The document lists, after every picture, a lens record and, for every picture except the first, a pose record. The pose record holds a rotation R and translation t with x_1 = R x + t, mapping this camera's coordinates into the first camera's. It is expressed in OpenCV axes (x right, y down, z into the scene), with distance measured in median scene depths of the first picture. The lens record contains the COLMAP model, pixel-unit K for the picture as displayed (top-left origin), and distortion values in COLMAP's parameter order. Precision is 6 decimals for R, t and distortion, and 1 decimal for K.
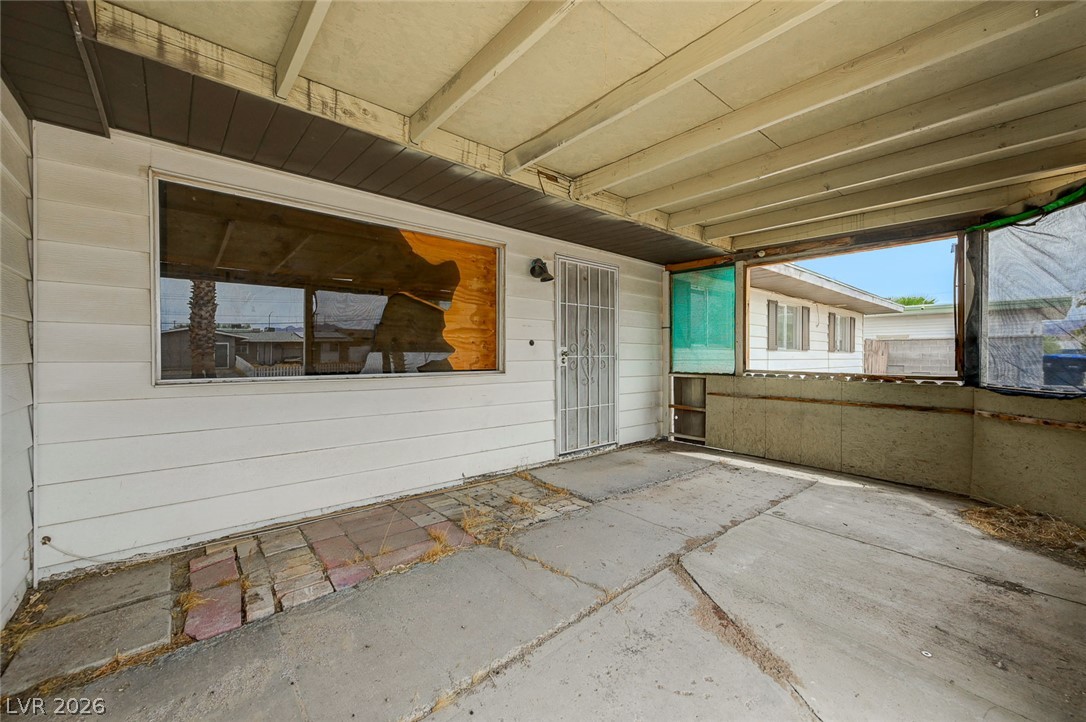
lens RADIAL K [[431.4, 0, 544.2], [0, 431.4, 355.7], [0, 0, 1]] dist [0.009874, 0.000061]
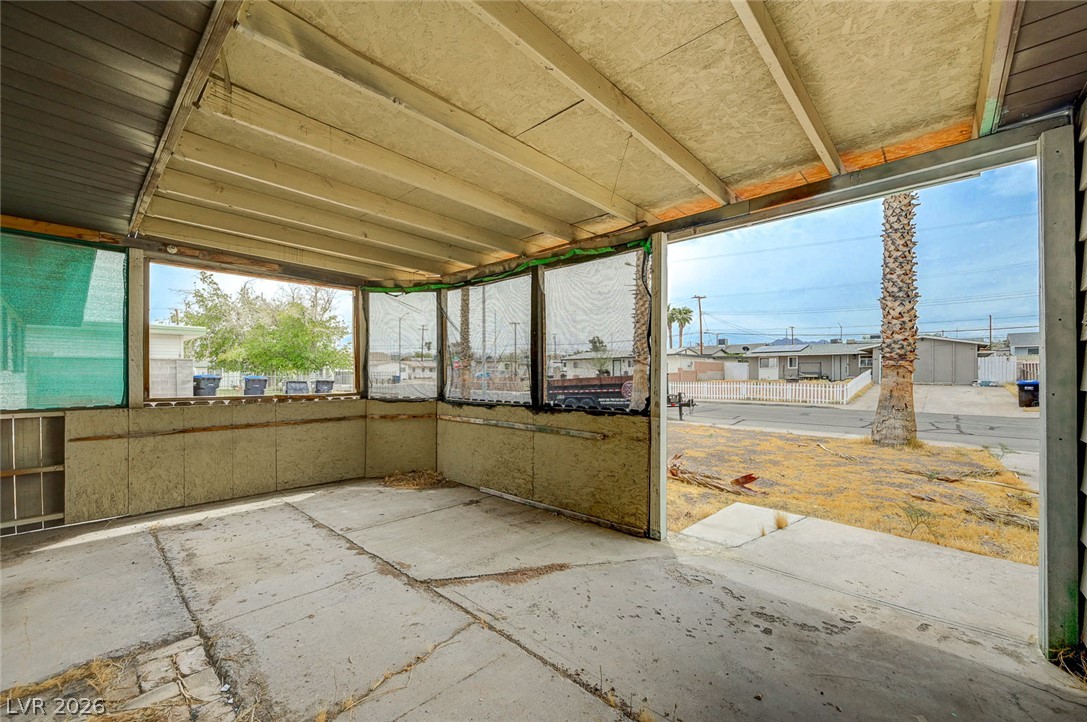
lens RADIAL K [[431.8, 0, 560.1], [0, 431.8, 375.3], [0, 0, 1]] dist [0.009874, 0.000061]
pose [[-0.125115, -0.003460, 0.992136, -0.518733], [0.004433, 0.999982, 0.004047, -0.010072], [-0.992132, 0.004905, -0.125097, 0.563457]]
